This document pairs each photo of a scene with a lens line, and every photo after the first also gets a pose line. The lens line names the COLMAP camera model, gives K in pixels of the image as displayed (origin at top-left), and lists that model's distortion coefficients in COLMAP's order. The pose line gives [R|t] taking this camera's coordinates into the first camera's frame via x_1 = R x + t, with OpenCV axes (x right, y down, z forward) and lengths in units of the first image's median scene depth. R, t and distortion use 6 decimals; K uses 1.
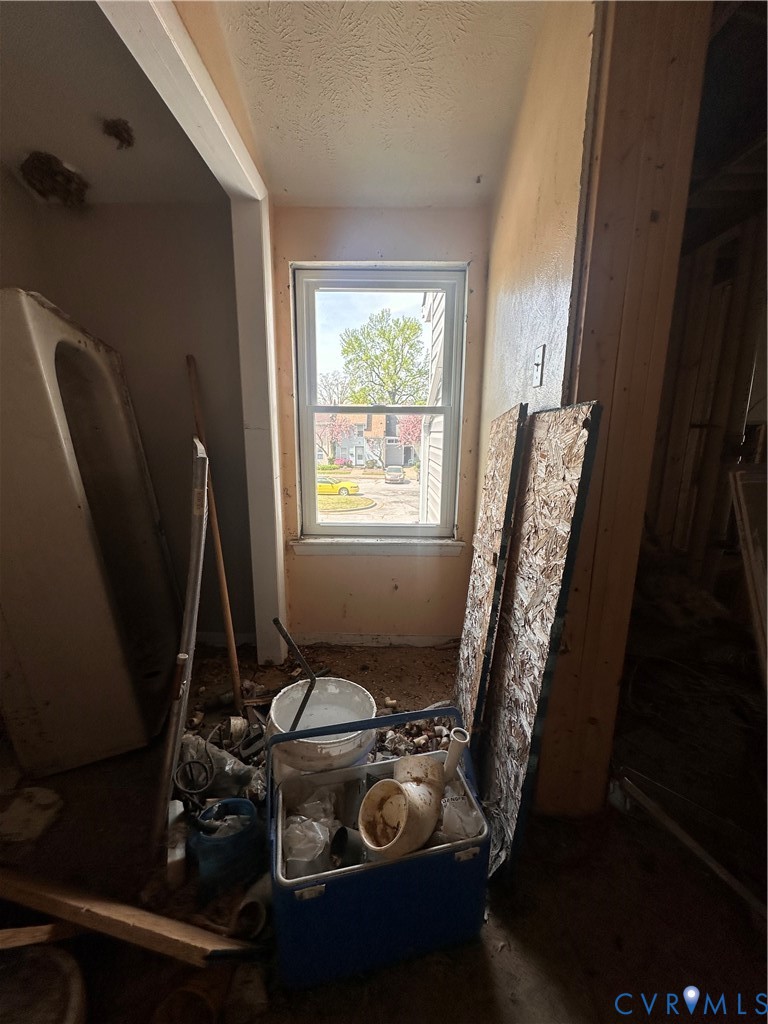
lens RADIAL K [[406.0, 0, 384.0], [0, 406.0, 512.0], [0, 0, 1]] dist [-0.002610, -0.000182]
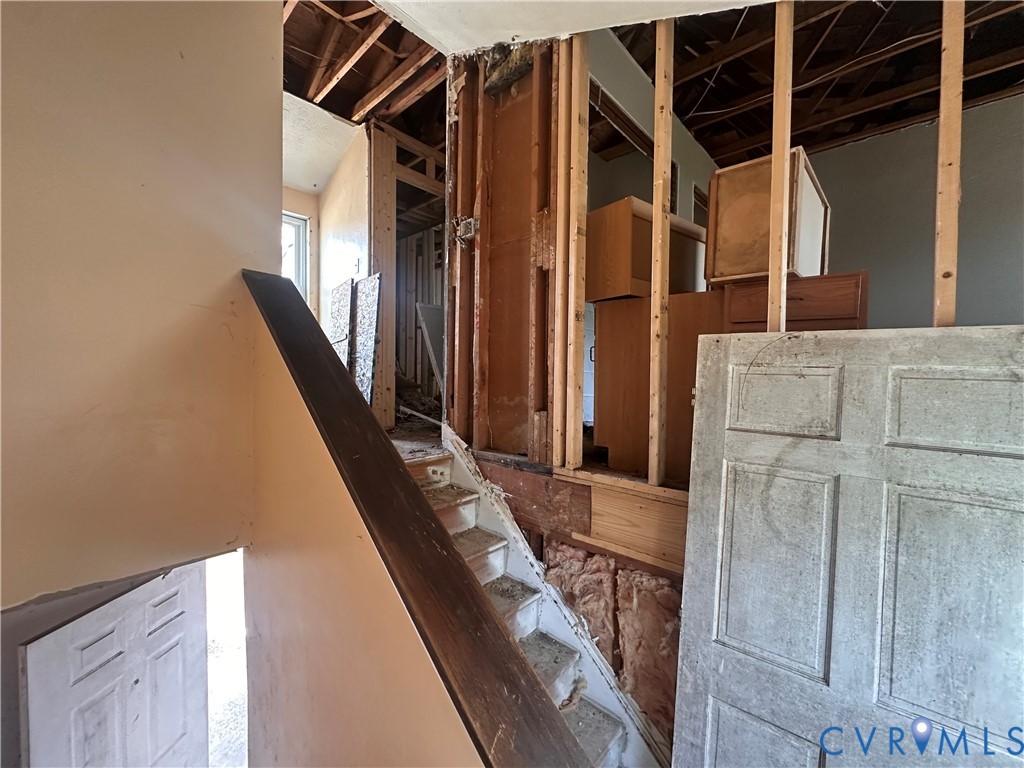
lens RADIAL K [[406.0, 0, 512.0], [0, 406.0, 384.0], [0, 0, 1]] dist [-0.002610, -0.000182]
pose [[0.658853, -0.025779, 0.751830, -1.183001], [0.147573, 0.984423, -0.095569, 0.997961], [-0.737655, 0.173916, 0.652394, -1.686753]]
